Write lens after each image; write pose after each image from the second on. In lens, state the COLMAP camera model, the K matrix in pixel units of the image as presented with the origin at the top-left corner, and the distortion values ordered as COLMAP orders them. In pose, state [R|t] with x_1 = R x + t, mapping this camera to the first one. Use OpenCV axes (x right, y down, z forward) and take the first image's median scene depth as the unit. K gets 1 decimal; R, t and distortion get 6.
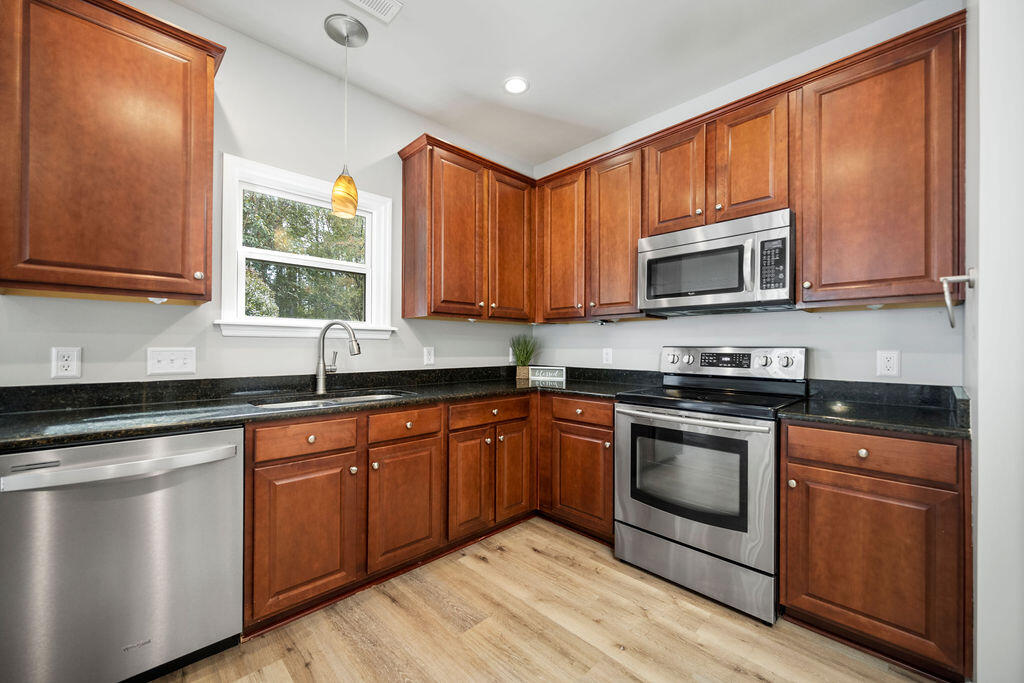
lens RADIAL K [[406.0, 0, 505.2], [0, 406.0, 344.6], [0, 0, 1]] dist [-0.000306, 0.000039]
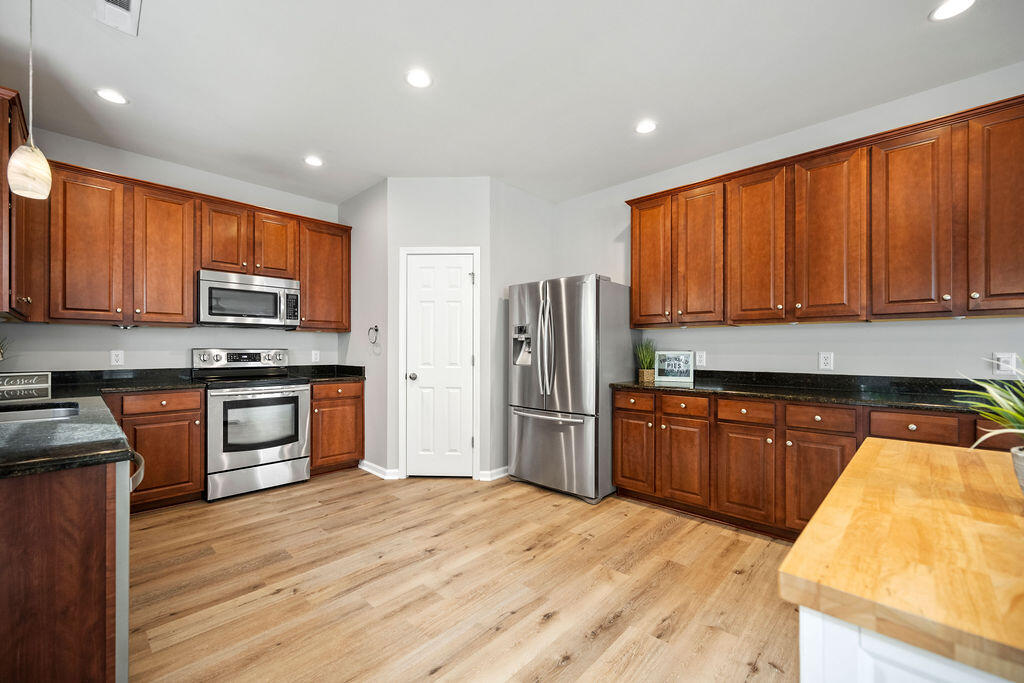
lens RADIAL K [[409.6, 0, 510.0], [0, 409.6, 347.0], [0, 0, 1]] dist [-0.000133, -0.000078]
pose [[-0.043668, 0.000303, 0.999046, -1.185026], [-0.008590, 0.999963, -0.000678, -0.011213], [-0.999009, -0.008611, -0.043664, 0.033240]]
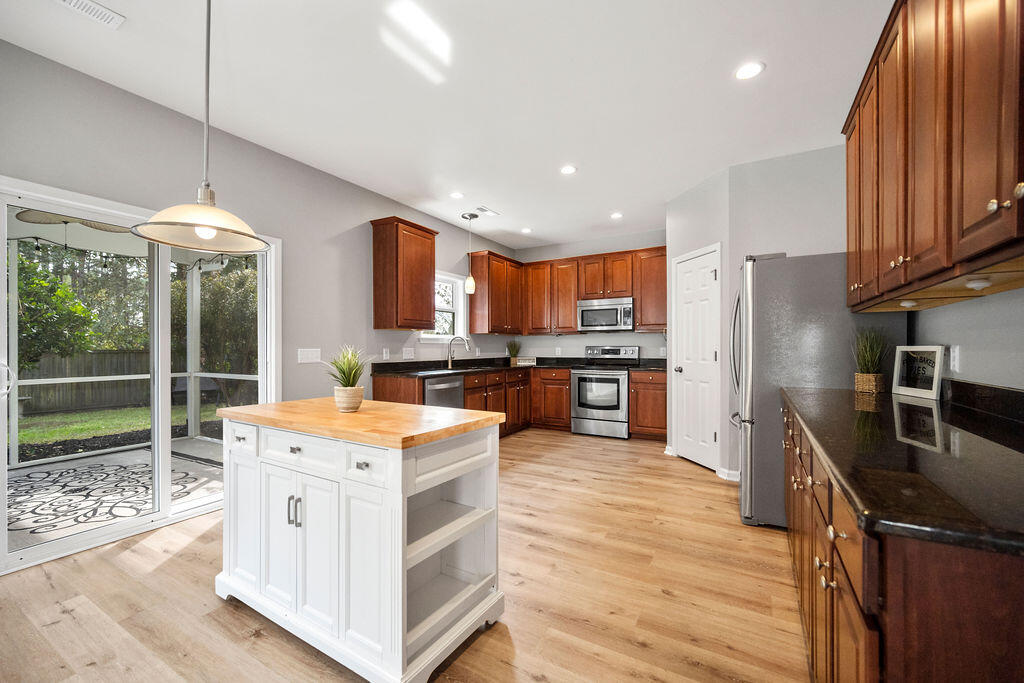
lens RADIAL K [[416.2, 0, 512.0], [0, 416.2, 341.5], [0, 0, 1]] dist [0.001000, 0.000061]
pose [[0.957423, -0.003425, 0.288669, -0.804666], [0.005829, 0.999955, -0.007470, -0.009282], [-0.288630, 0.008835, 0.957400, -1.315929]]
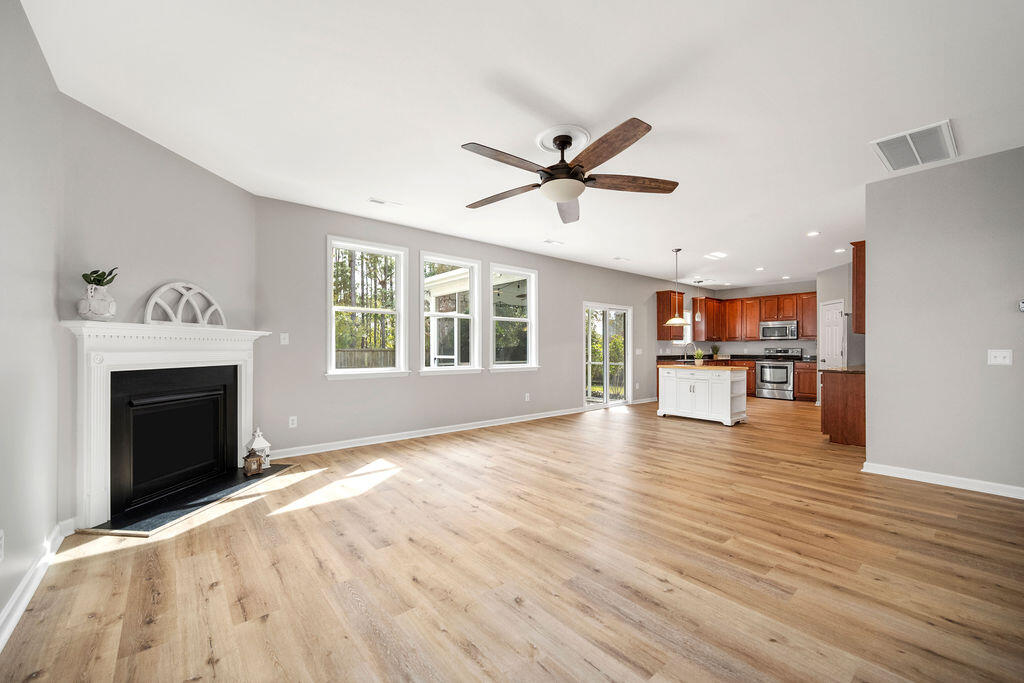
lens RADIAL K [[406.0, 0, 505.2], [0, 406.0, 344.6], [0, 0, 1]] dist [-0.000306, 0.000039]
pose [[0.997660, -0.003514, -0.068279, -2.160124], [0.003447, 0.999993, -0.001101, -0.040557], [0.068282, 0.000863, 0.997666, -3.605495]]
